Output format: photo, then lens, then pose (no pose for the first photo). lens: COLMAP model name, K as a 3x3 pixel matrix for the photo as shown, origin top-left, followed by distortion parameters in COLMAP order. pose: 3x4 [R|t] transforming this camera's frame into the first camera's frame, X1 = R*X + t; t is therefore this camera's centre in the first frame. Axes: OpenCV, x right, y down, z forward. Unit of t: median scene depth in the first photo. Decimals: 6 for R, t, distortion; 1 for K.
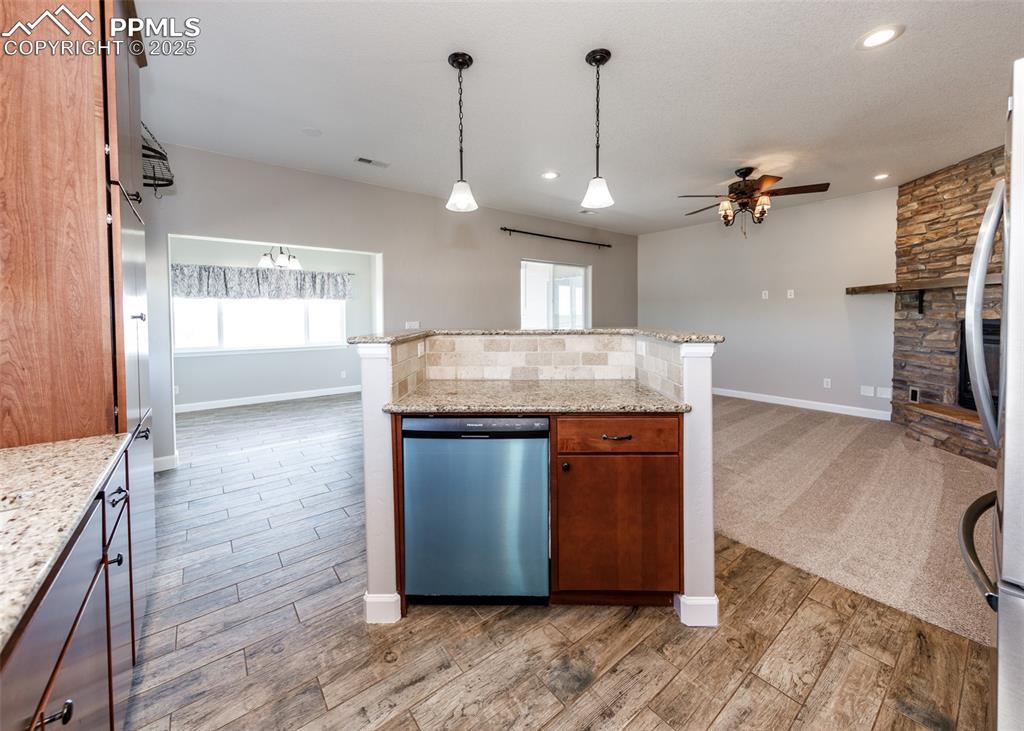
lens RADIAL K [[400.9, 0, 520.4], [0, 400.9, 325.2], [0, 0, 1]] dist [0.007739, 0.000253]
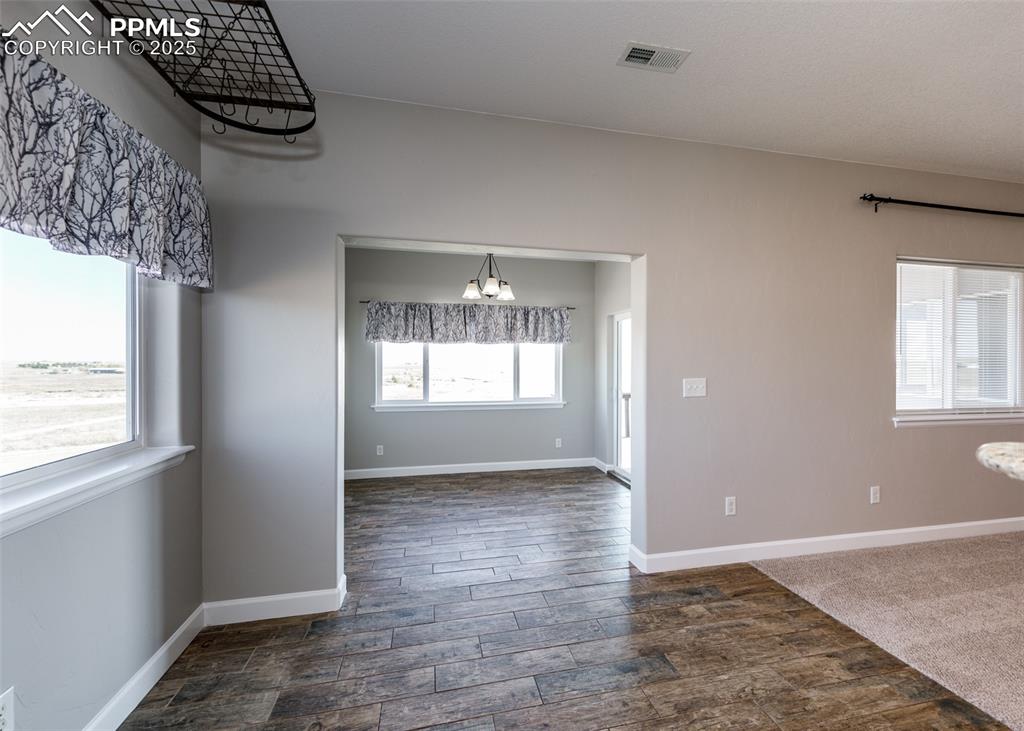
lens RADIAL K [[400.9, 0, 521.9], [0, 400.9, 363.6], [0, 0, 1]] dist [0.007739, 0.000253]
pose [[0.898204, 0.010306, -0.439457, -0.207622], [-0.019525, 0.999674, -0.016462, -0.013128], [0.439144, 0.023366, 0.898113, 0.350871]]
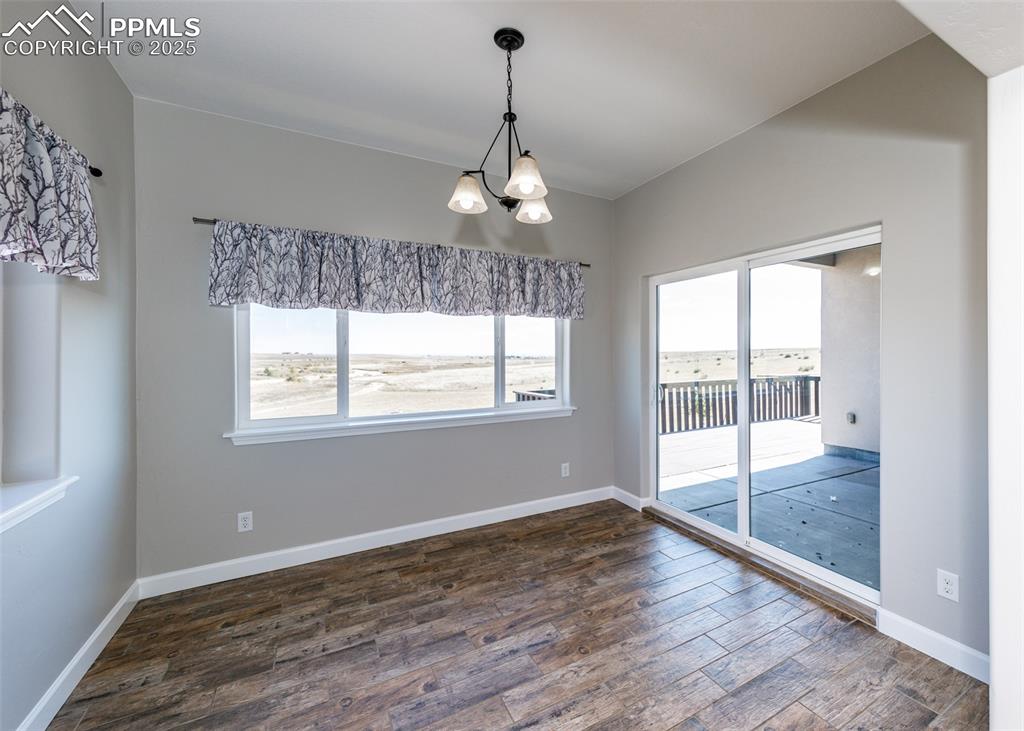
lens RADIAL K [[400.9, 0, 540.9], [0, 400.9, 353.1], [0, 0, 1]] dist [0.007739, 0.000253]
pose [[0.986467, 0.005970, -0.163853, -0.461690], [-0.009122, 0.999787, -0.018491, -0.012108], [0.163708, 0.019736, 0.986311, 0.603530]]
